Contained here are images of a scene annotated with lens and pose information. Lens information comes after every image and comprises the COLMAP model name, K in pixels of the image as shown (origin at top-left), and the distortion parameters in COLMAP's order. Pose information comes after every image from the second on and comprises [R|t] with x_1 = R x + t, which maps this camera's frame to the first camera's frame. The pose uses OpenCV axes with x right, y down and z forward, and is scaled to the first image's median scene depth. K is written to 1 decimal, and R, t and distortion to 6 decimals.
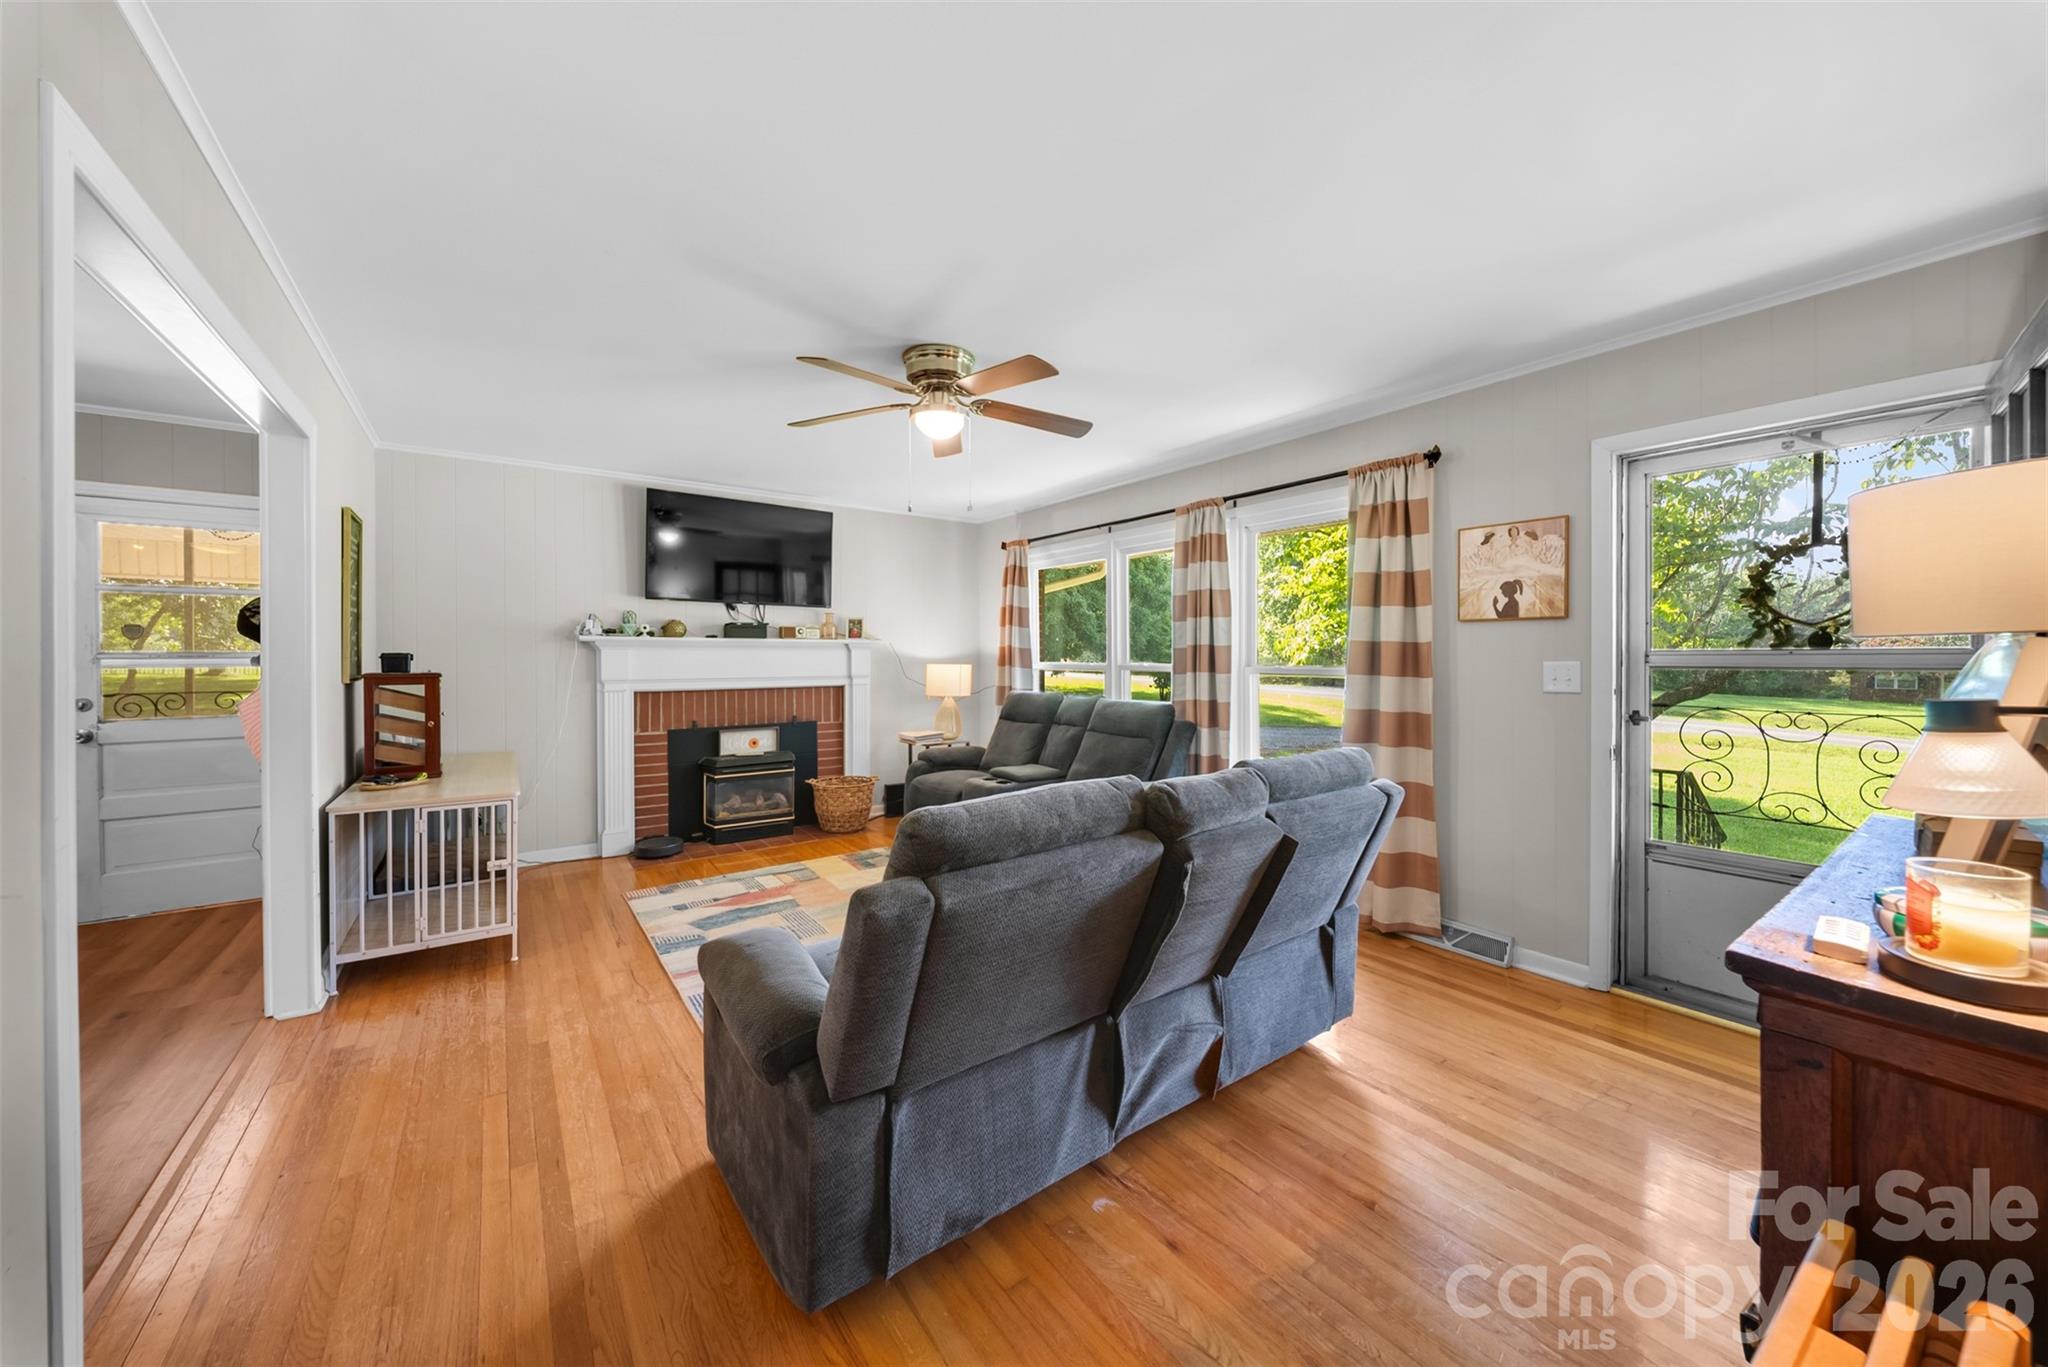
lens RADIAL K [[716.8, 0, 1026.9], [0, 716.8, 660.1], [0, 0, 1]] dist [0.001626, -0.000175]
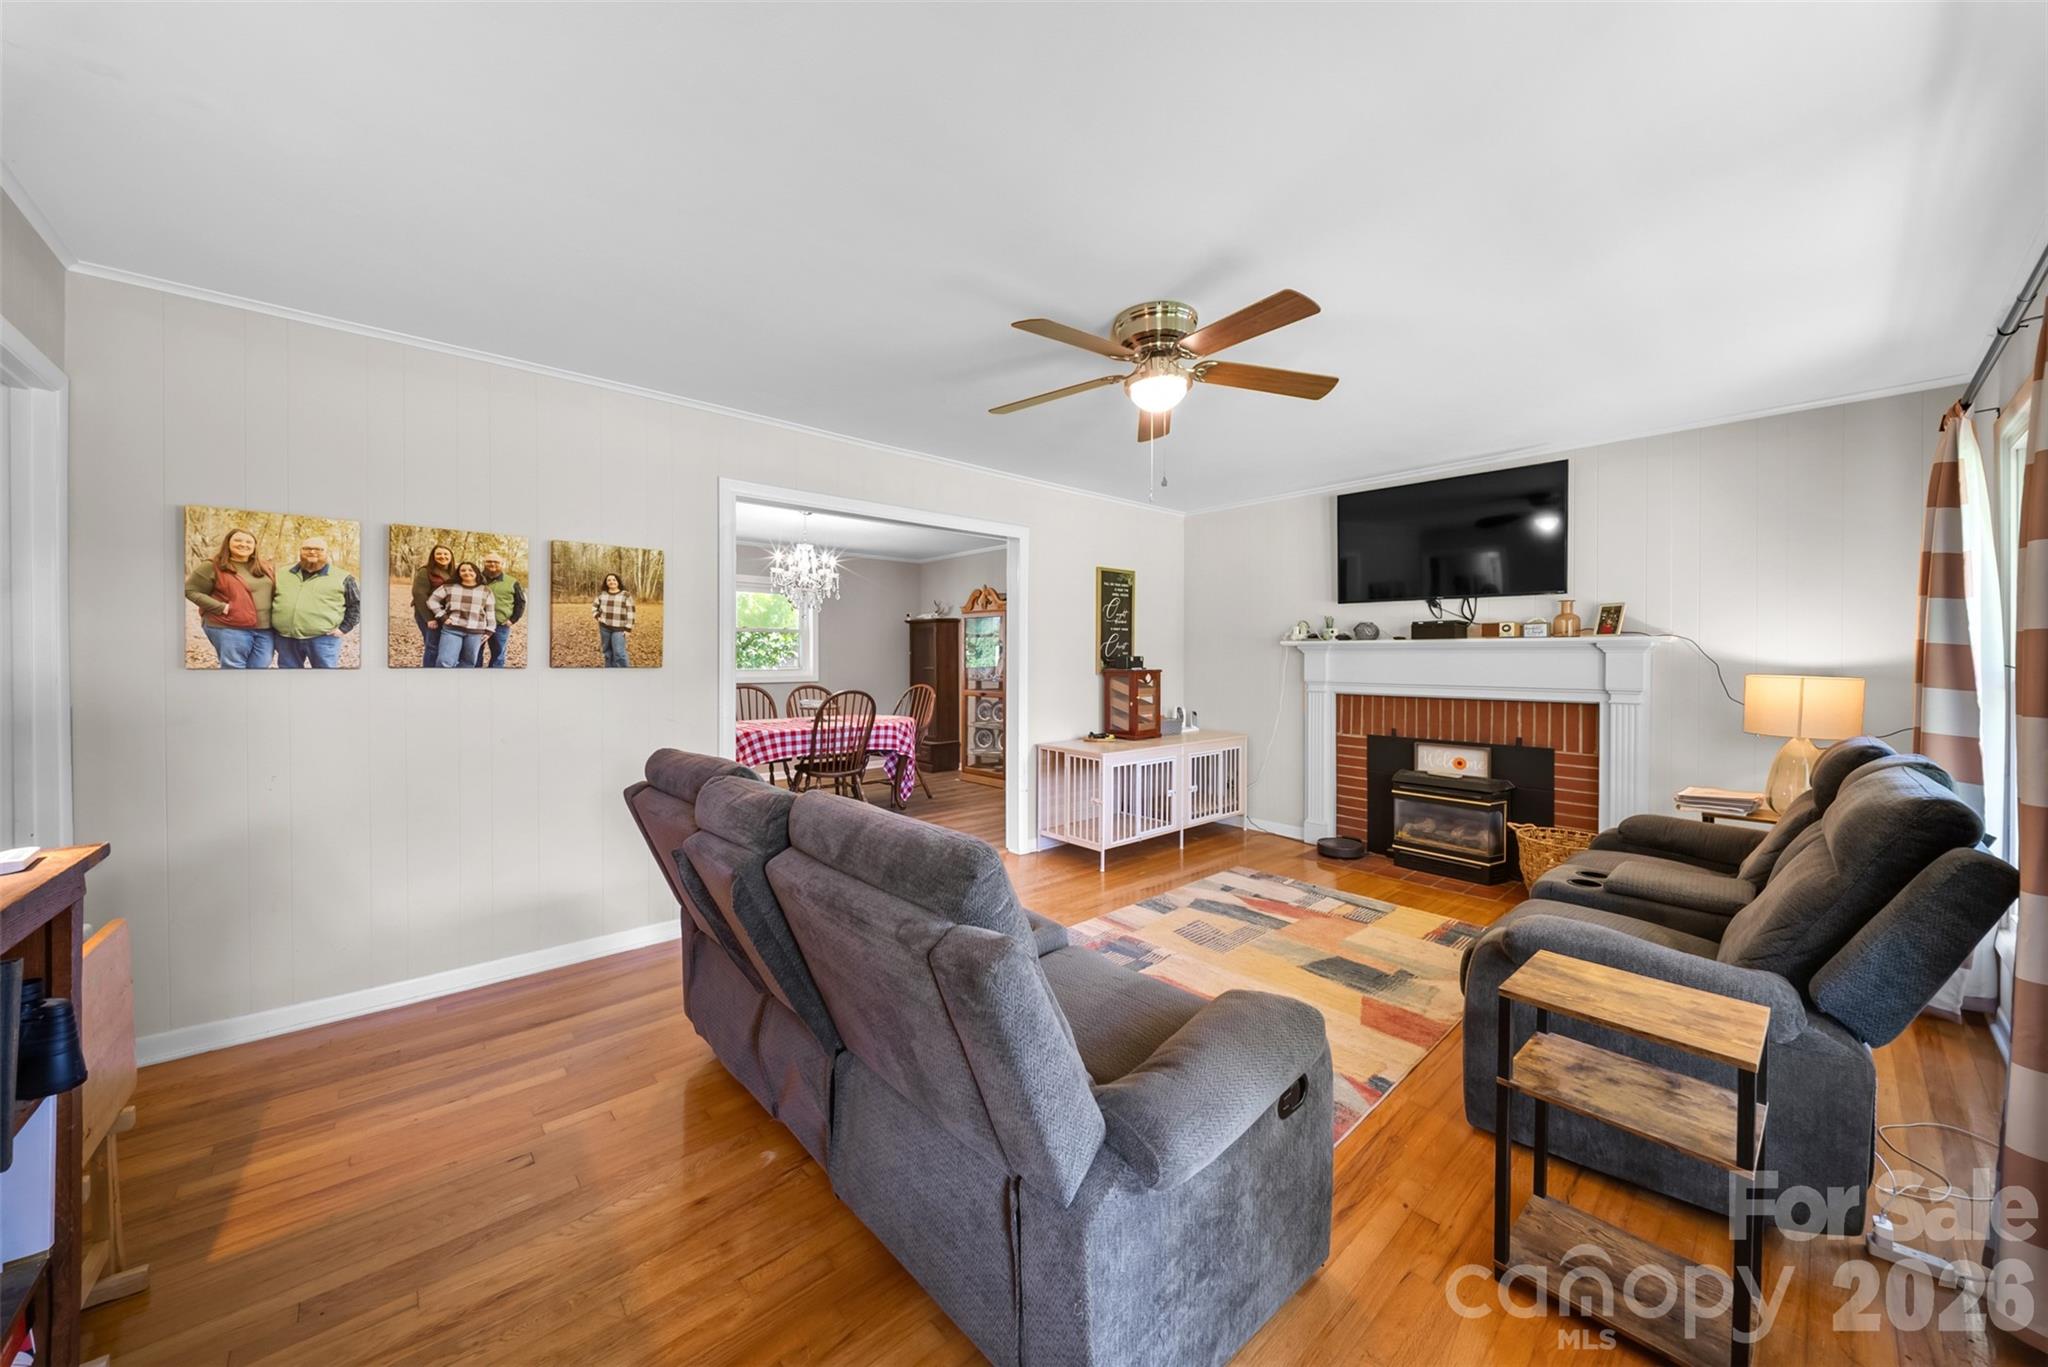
lens RADIAL K [[719.3, 0, 1023.2], [0, 719.3, 661.3], [0, 0, 1]] dist [-0.016082, -0.000238]
pose [[0.097194, 0.006934, -0.995241, 0.499151], [-0.010893, 0.999923, 0.005903, -0.003772], [0.995206, 0.010268, 0.097262, 0.509961]]
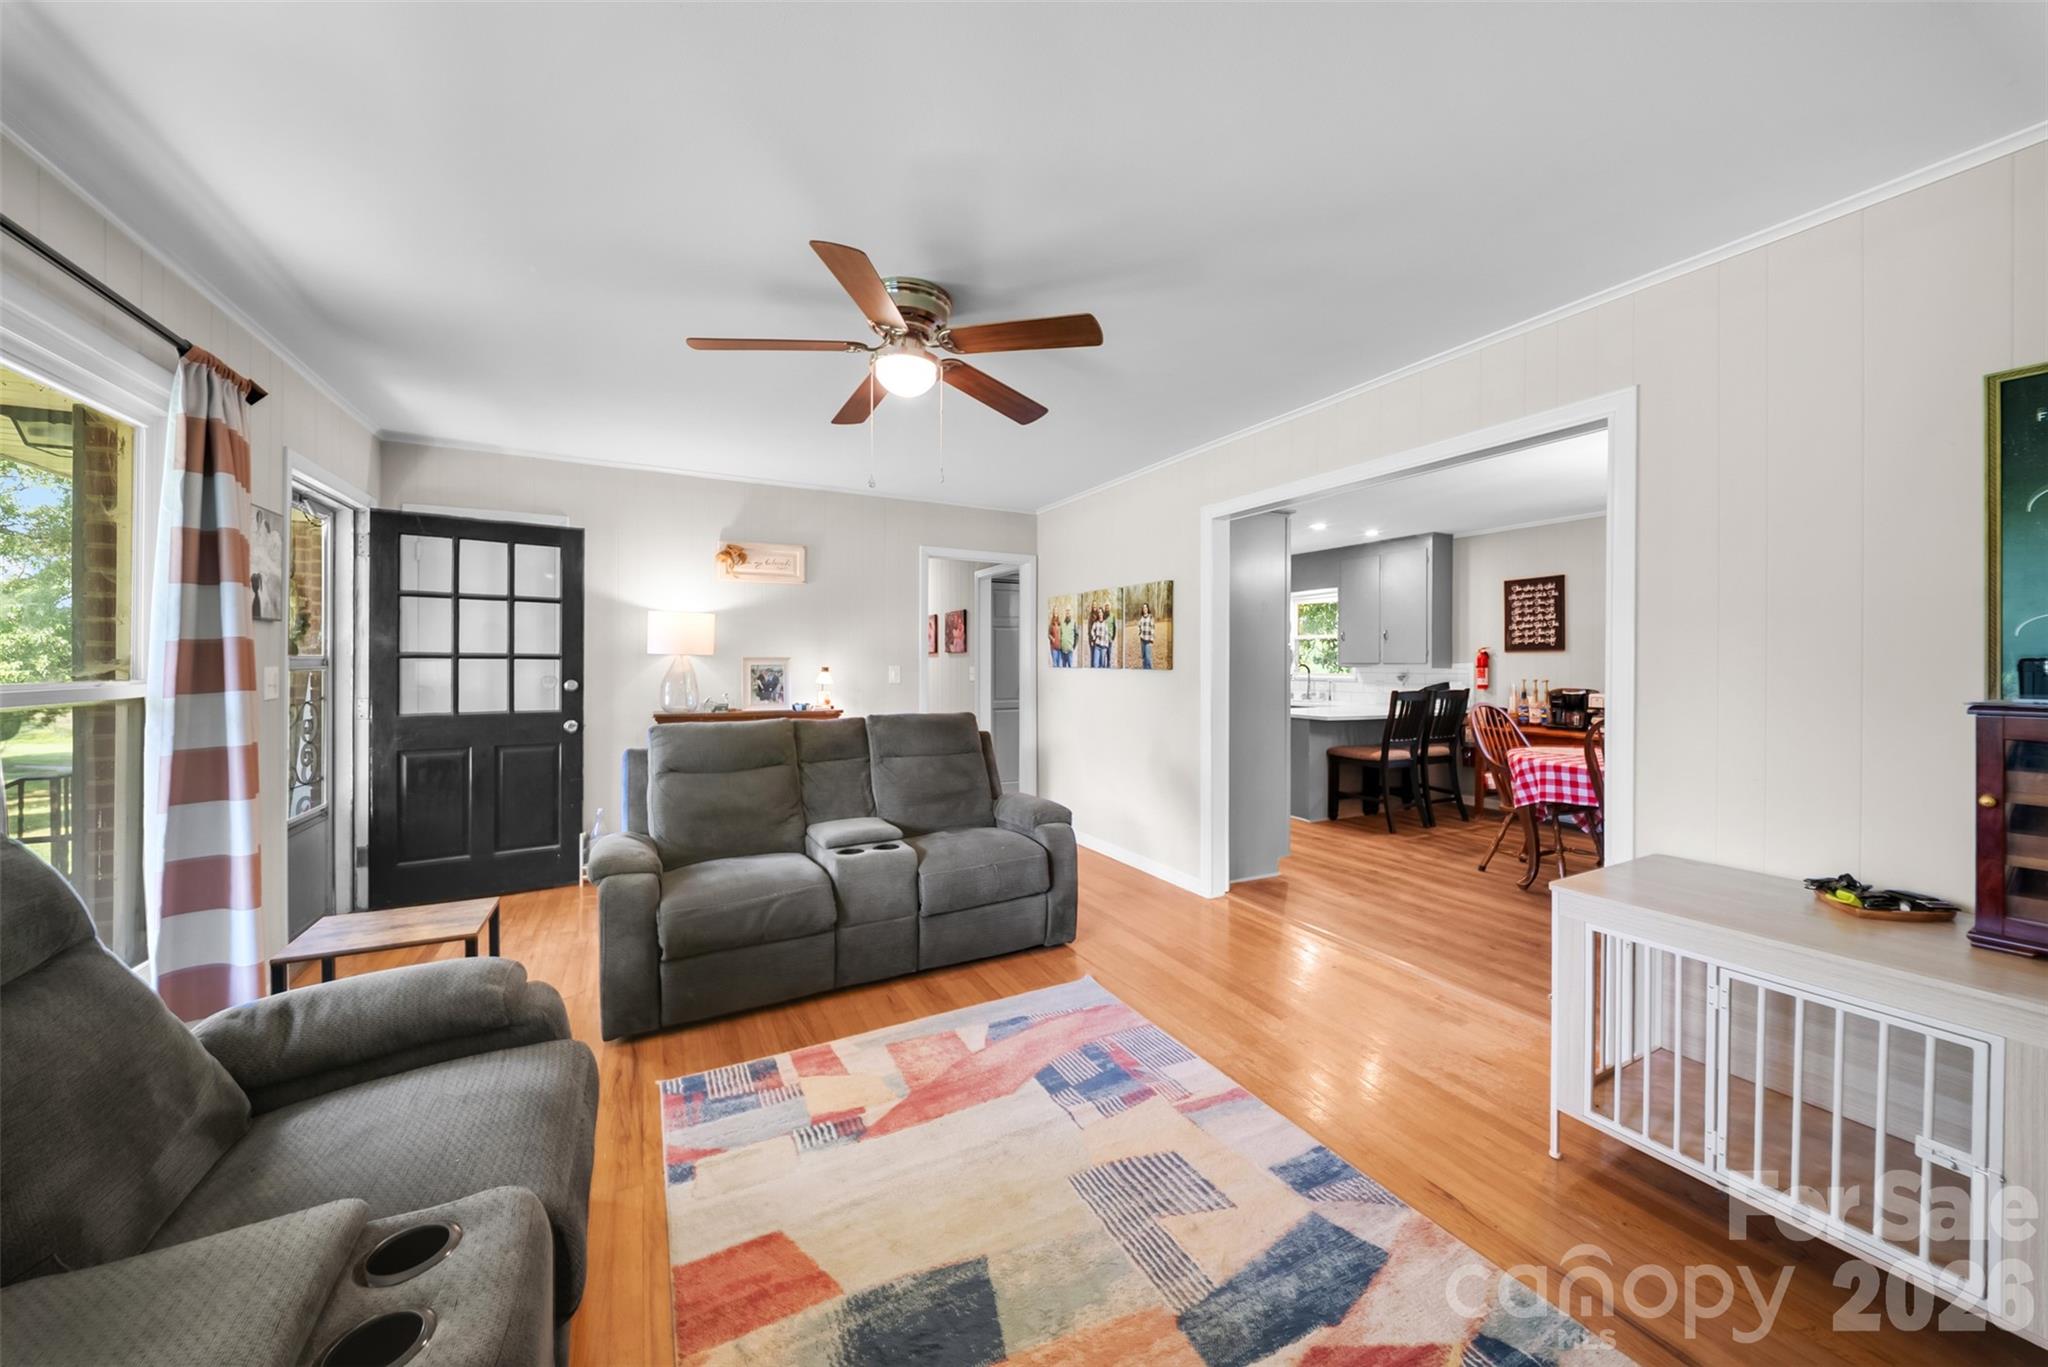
lens RADIAL K [[720.5, 0, 1032.9], [0, 720.5, 662.7], [0, 0, 1]] dist [-0.000725, -0.000193]
pose [[-0.989866, -0.000541, 0.142003, -0.258778], [0.000730, 0.999960, 0.008894, -0.007666], [-0.142002, 0.008907, -0.989826, 1.217497]]
